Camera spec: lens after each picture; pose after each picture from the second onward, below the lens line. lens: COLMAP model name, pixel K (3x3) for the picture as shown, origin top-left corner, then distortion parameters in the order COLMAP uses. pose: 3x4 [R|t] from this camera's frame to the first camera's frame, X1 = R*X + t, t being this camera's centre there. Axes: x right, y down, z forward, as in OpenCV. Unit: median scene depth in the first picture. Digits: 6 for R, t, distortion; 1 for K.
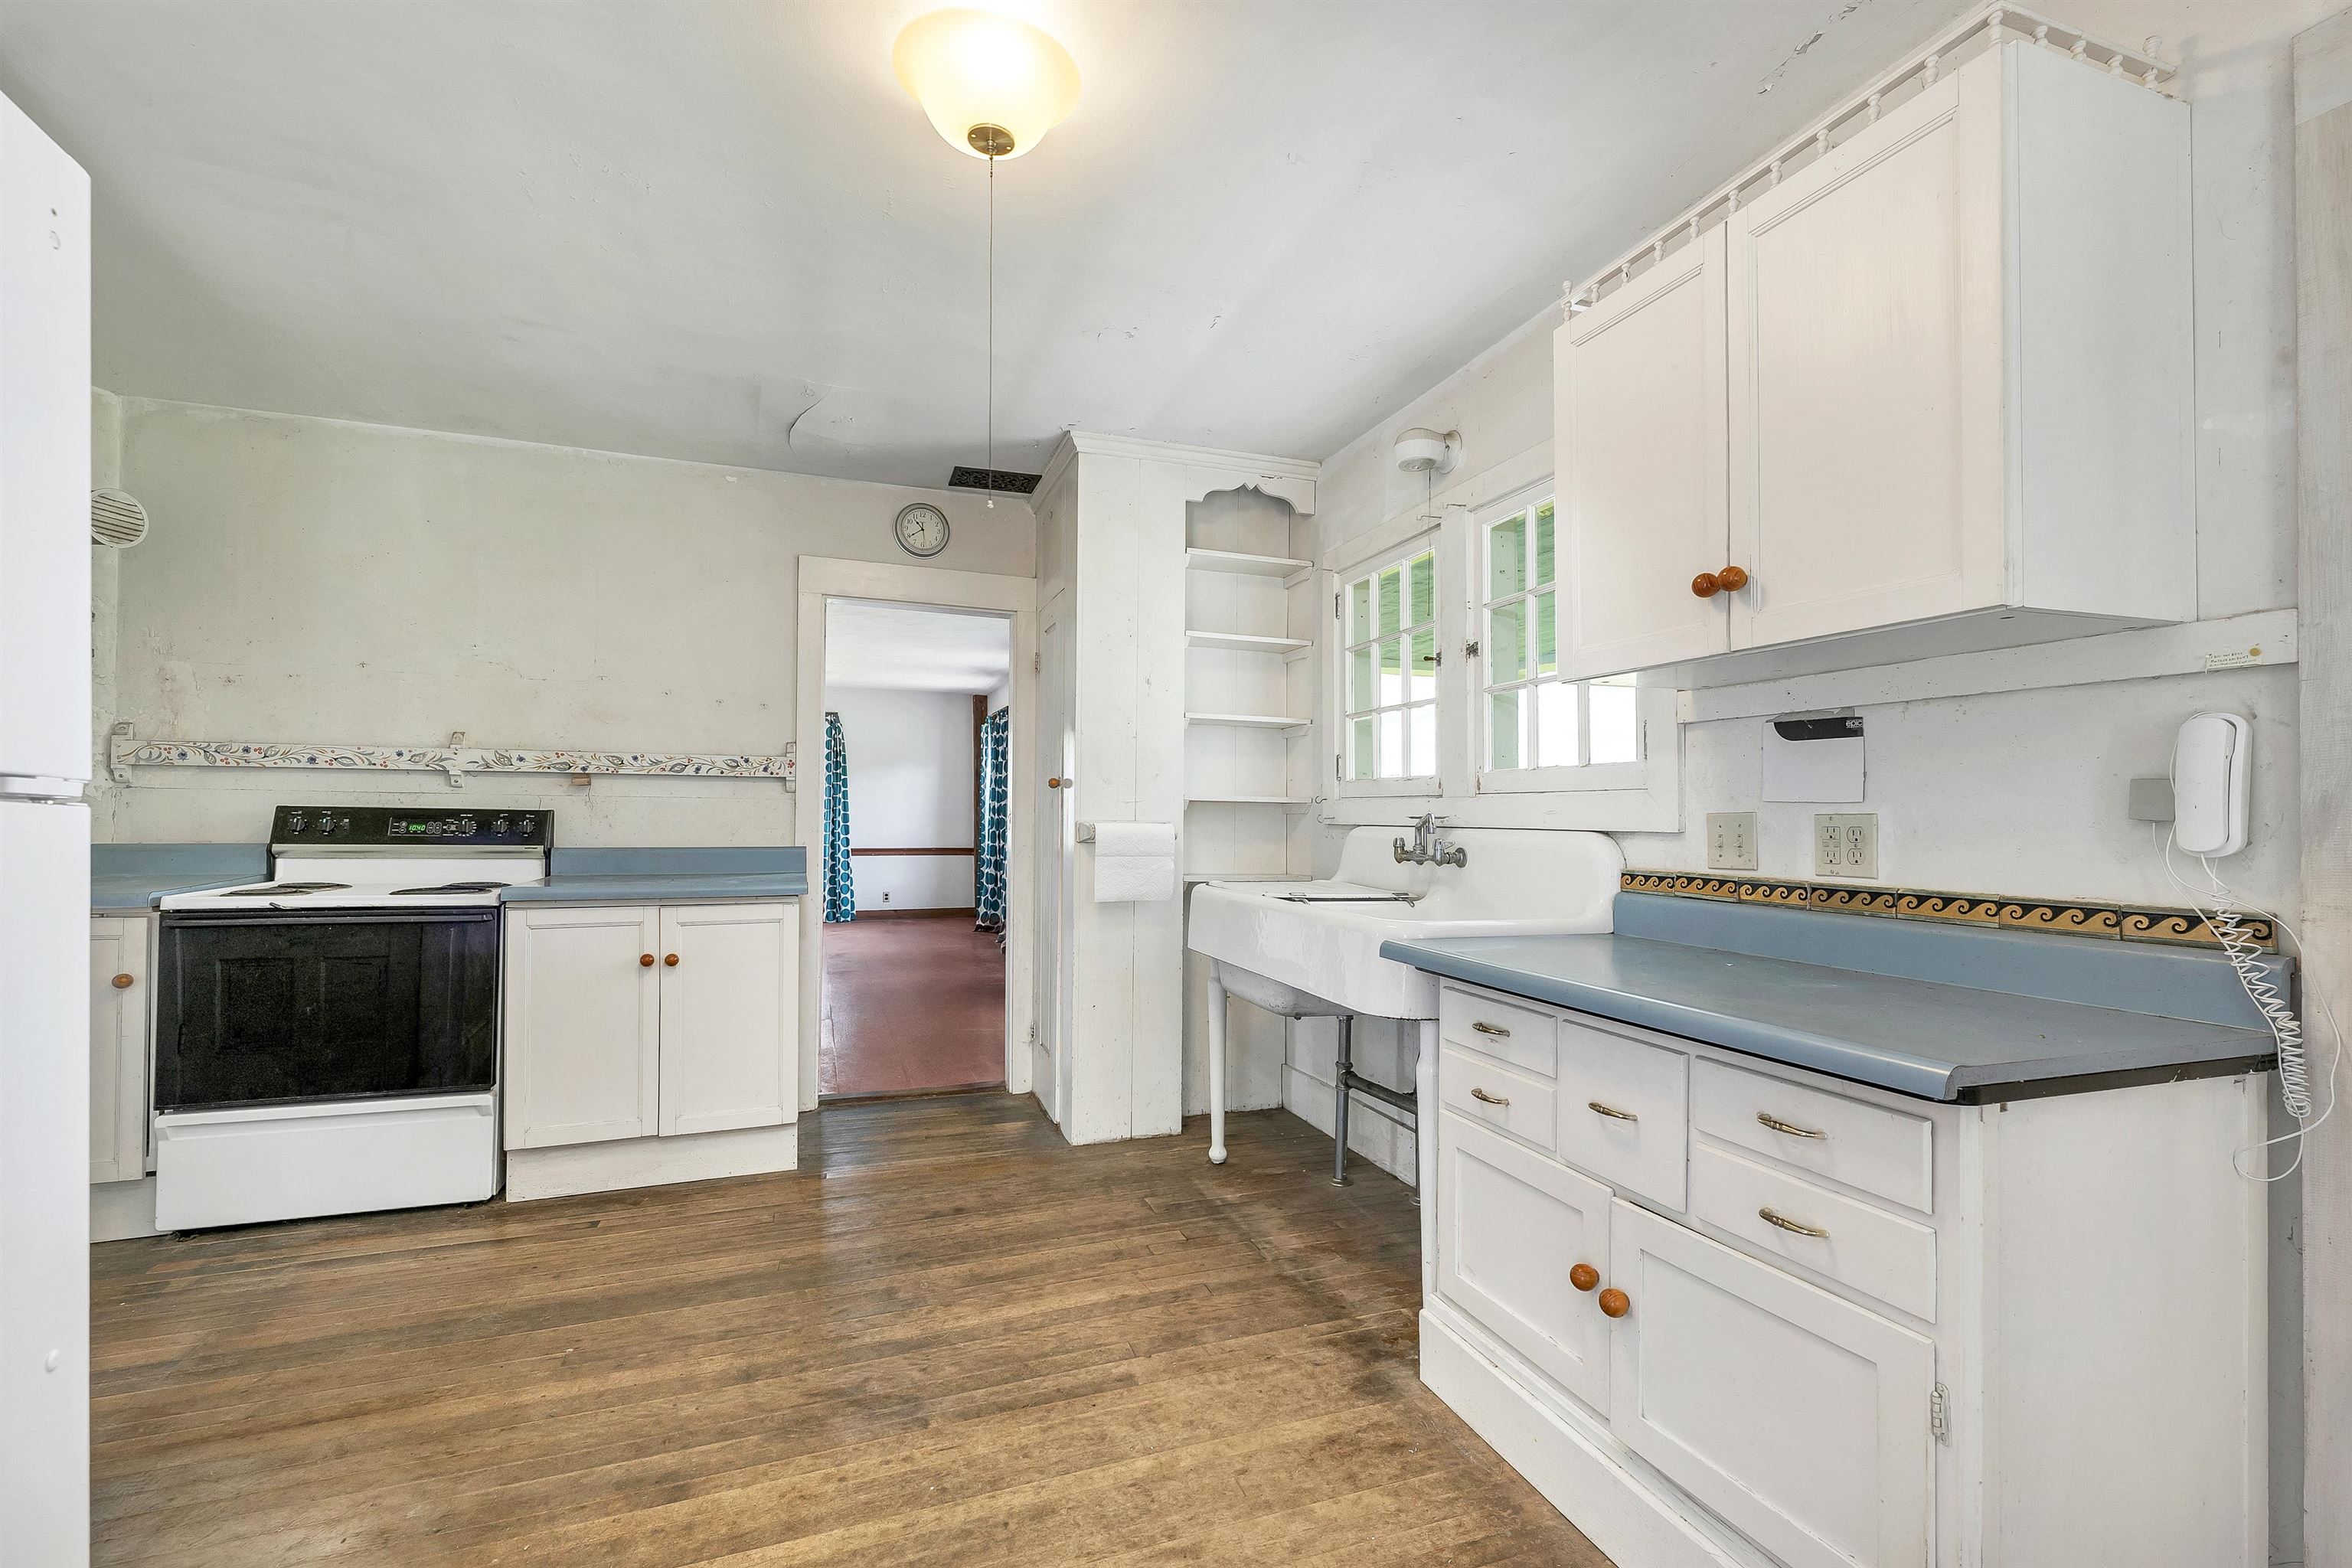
lens RADIAL K [[967.5, 0, 1172.3], [0, 967.5, 804.1], [0, 0, 1]] dist [0.010881, -0.000118]
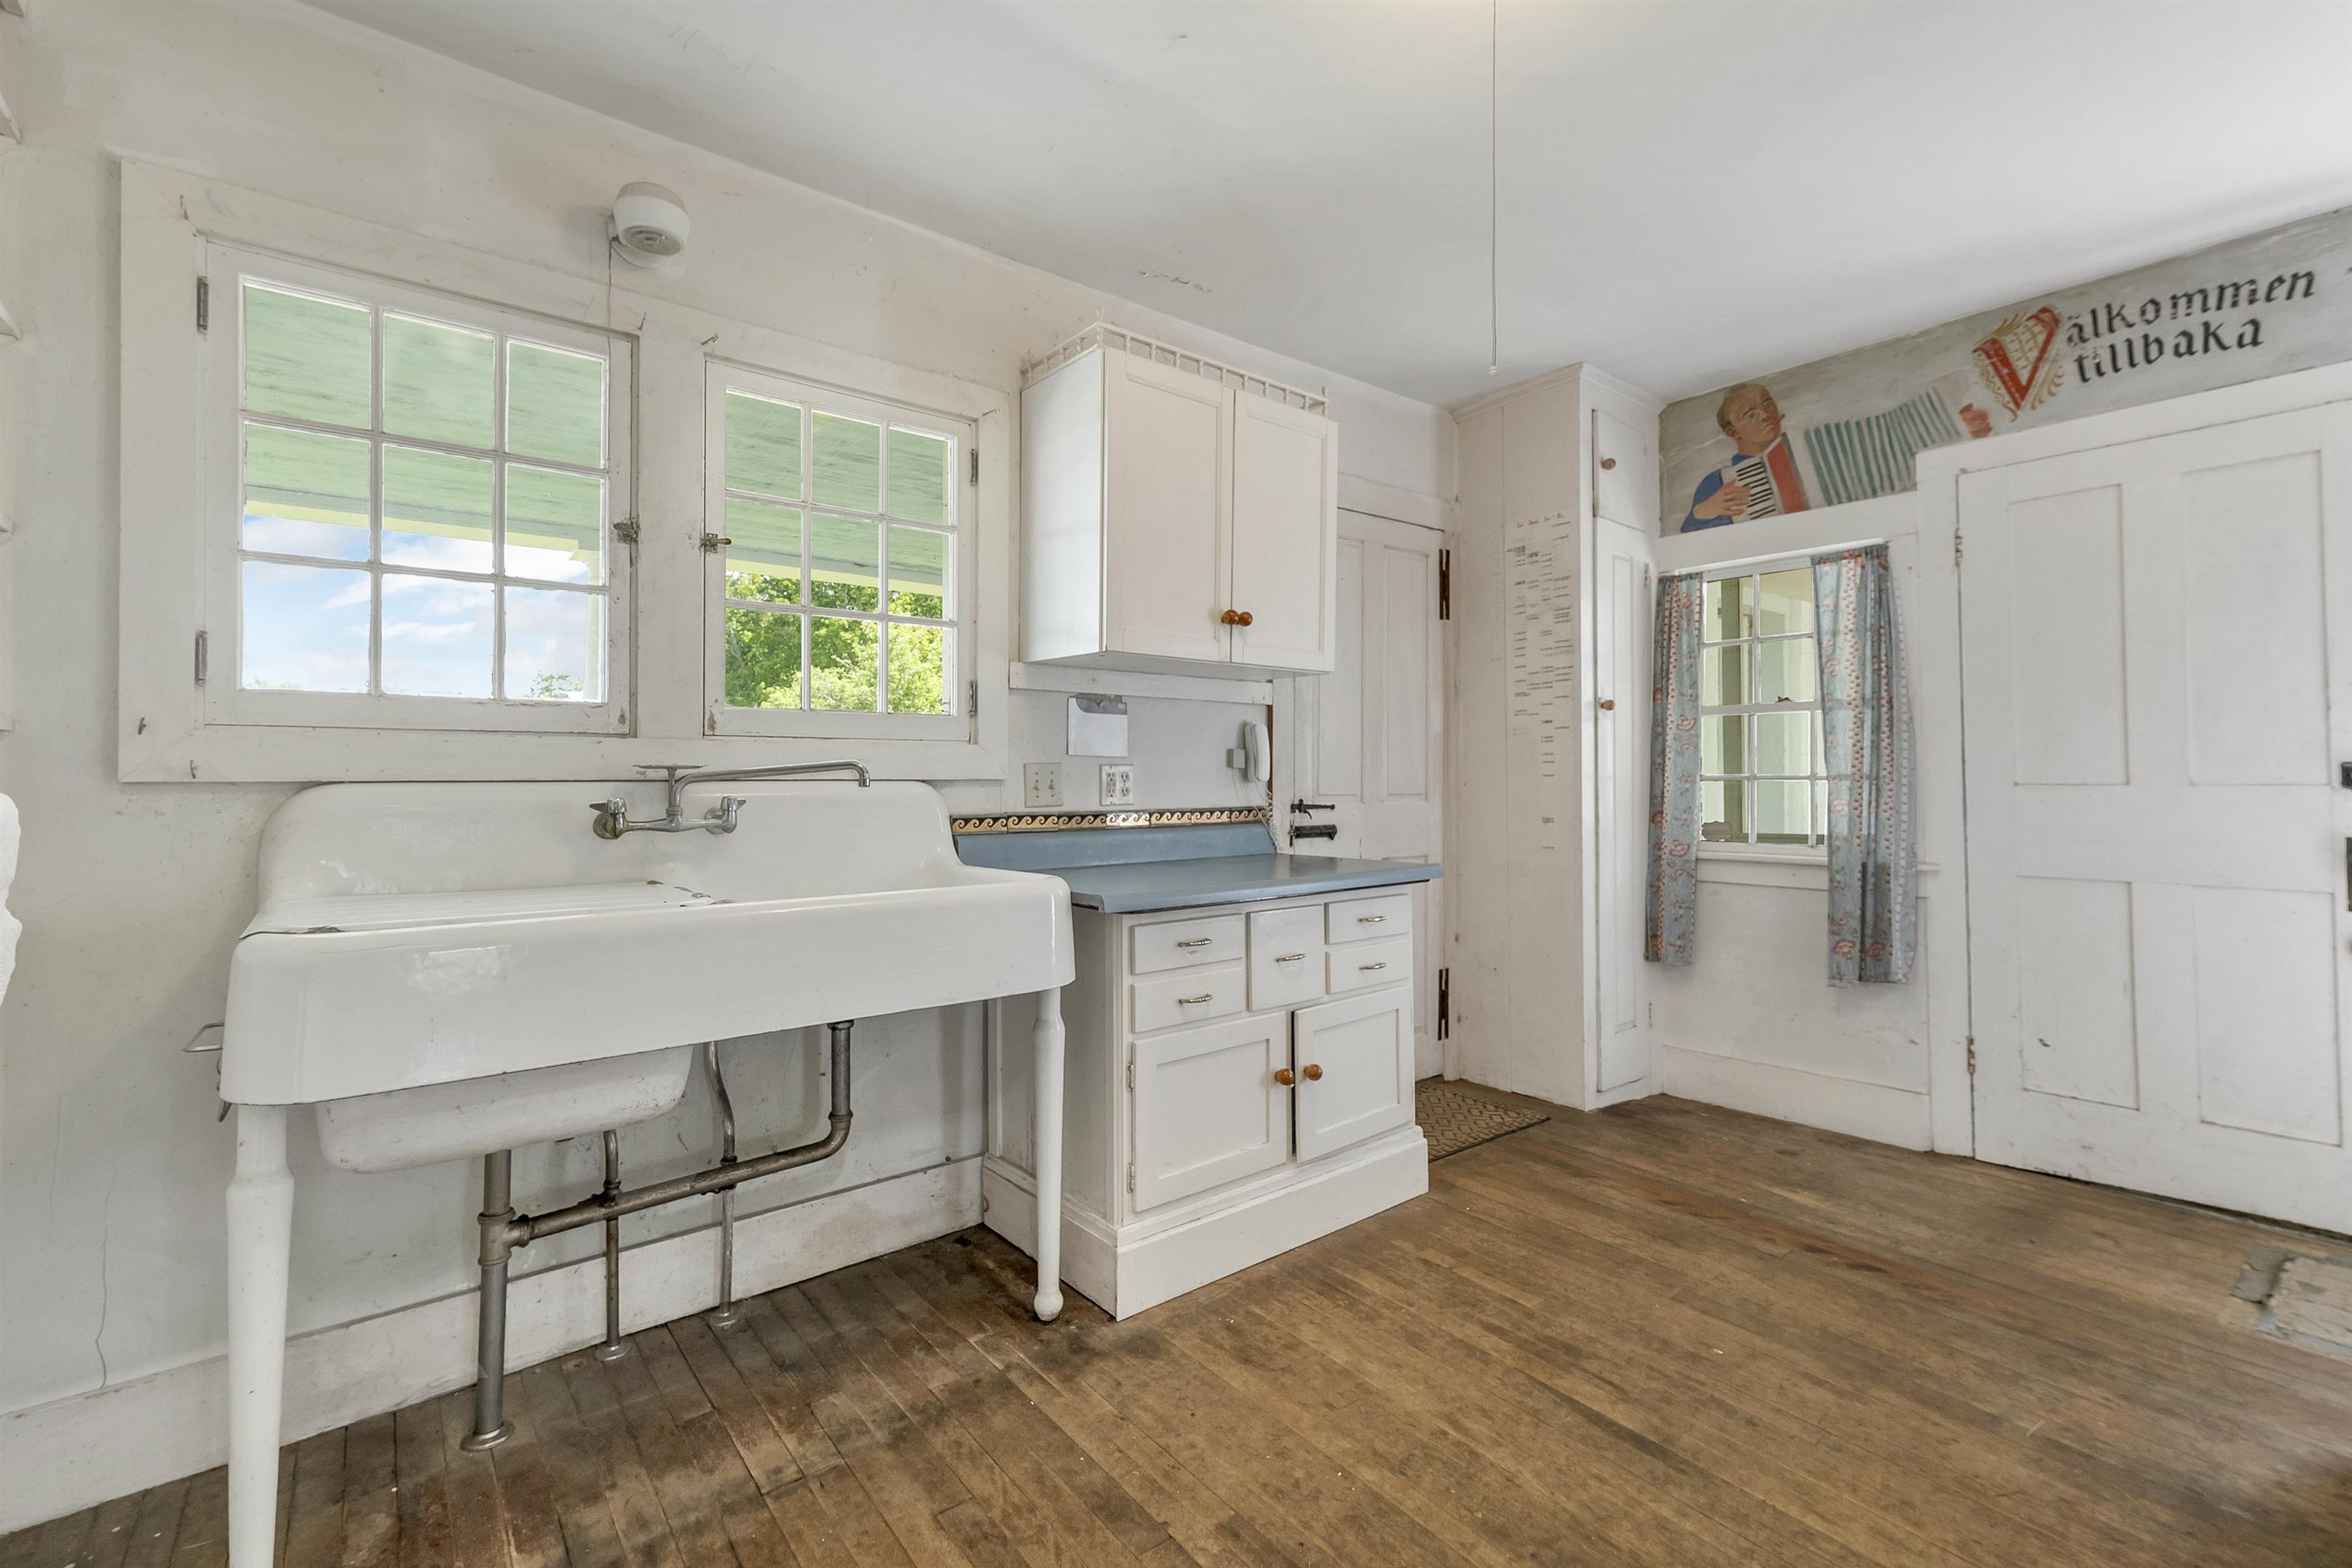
lens RADIAL K [[967.5, 0, 1181.5], [0, 967.5, 763.8], [0, 0, 1]] dist [0.010881, -0.000118]
pose [[-0.297112, 0.002676, 0.954839, -0.693022], [-0.011294, 0.999916, -0.006316, 0.016070], [-0.954776, -0.012661, -0.297057, 1.177355]]
